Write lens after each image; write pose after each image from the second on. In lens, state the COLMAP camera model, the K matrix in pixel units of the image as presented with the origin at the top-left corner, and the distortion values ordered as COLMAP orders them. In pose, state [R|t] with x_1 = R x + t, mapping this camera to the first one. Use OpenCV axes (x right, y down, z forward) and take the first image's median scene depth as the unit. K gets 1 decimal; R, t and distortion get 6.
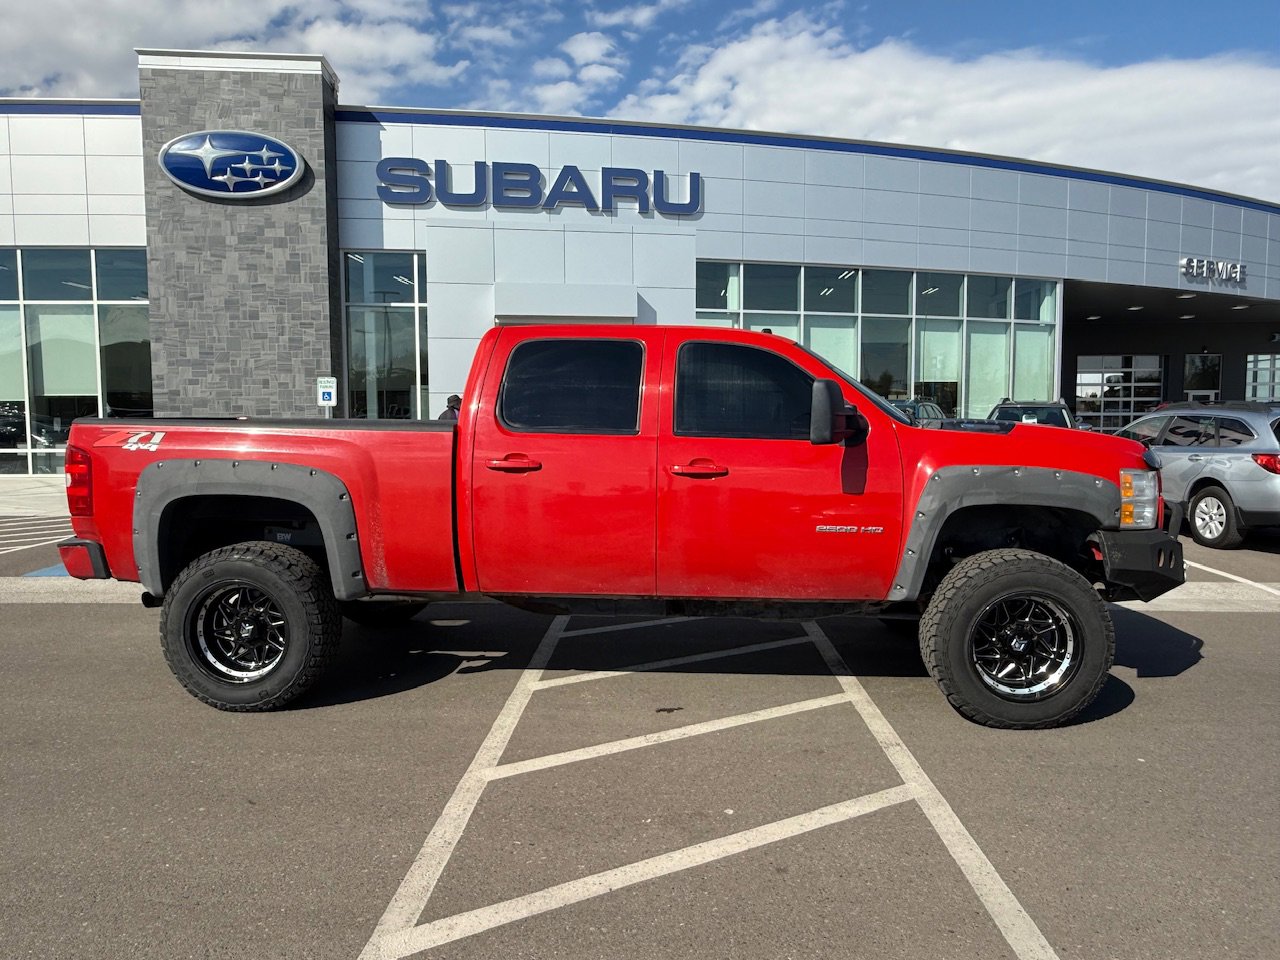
lens RADIAL K [[929.3, 0, 643.6], [0, 929.3, 423.8], [0, 0, 1]] dist [0.004511, -0.004460]
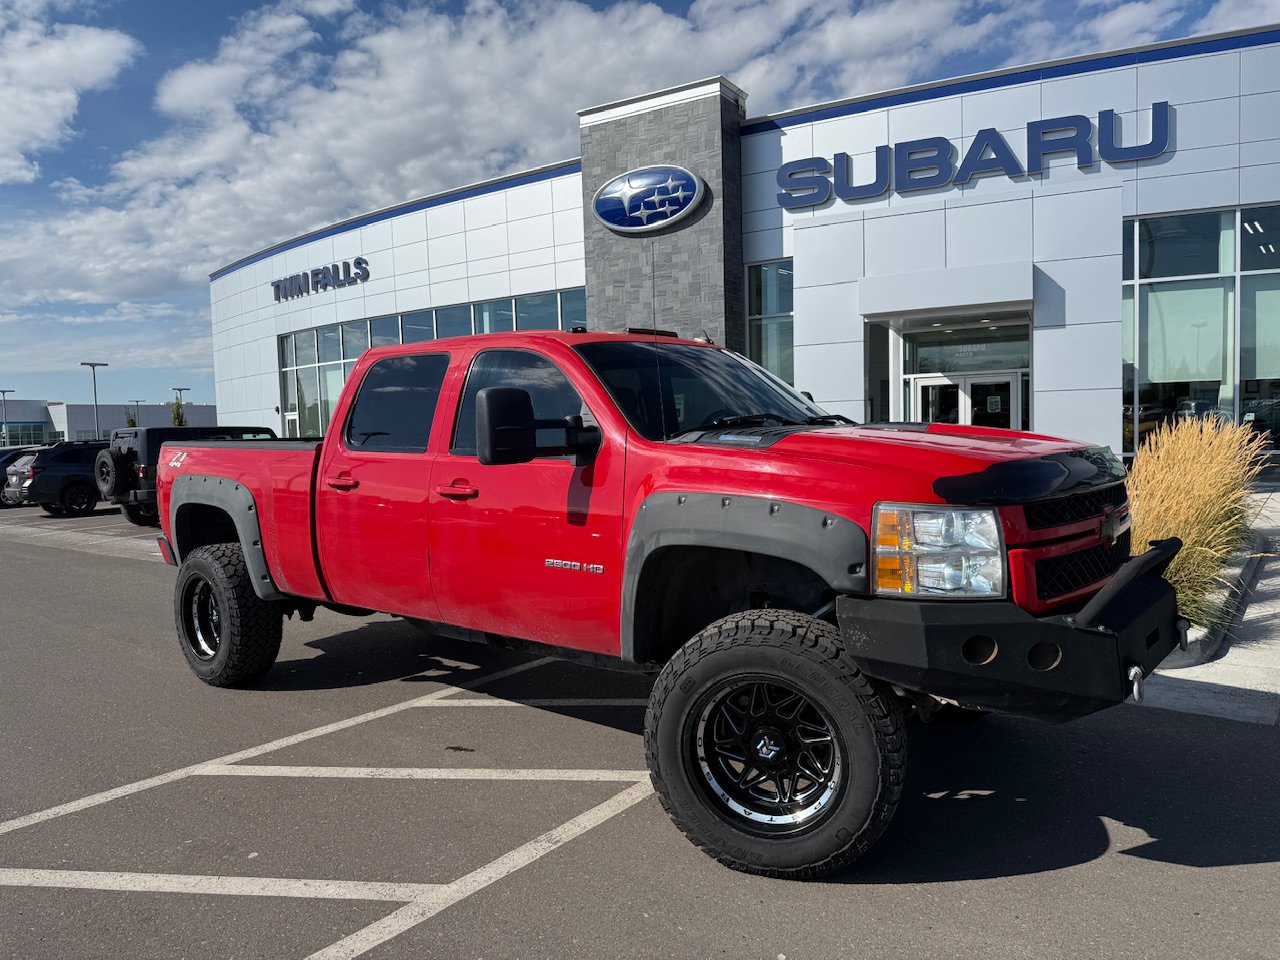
lens RADIAL K [[938.4, 0, 640.0], [0, 938.4, 480.0], [0, 0, 1]] dist [0.008855, -0.030188]
pose [[0.781874, 0.008869, -0.623373, 0.237705], [0.022294, 0.998862, 0.042173, 0.001739], [0.623037, -0.046872, 0.780786, 0.126091]]
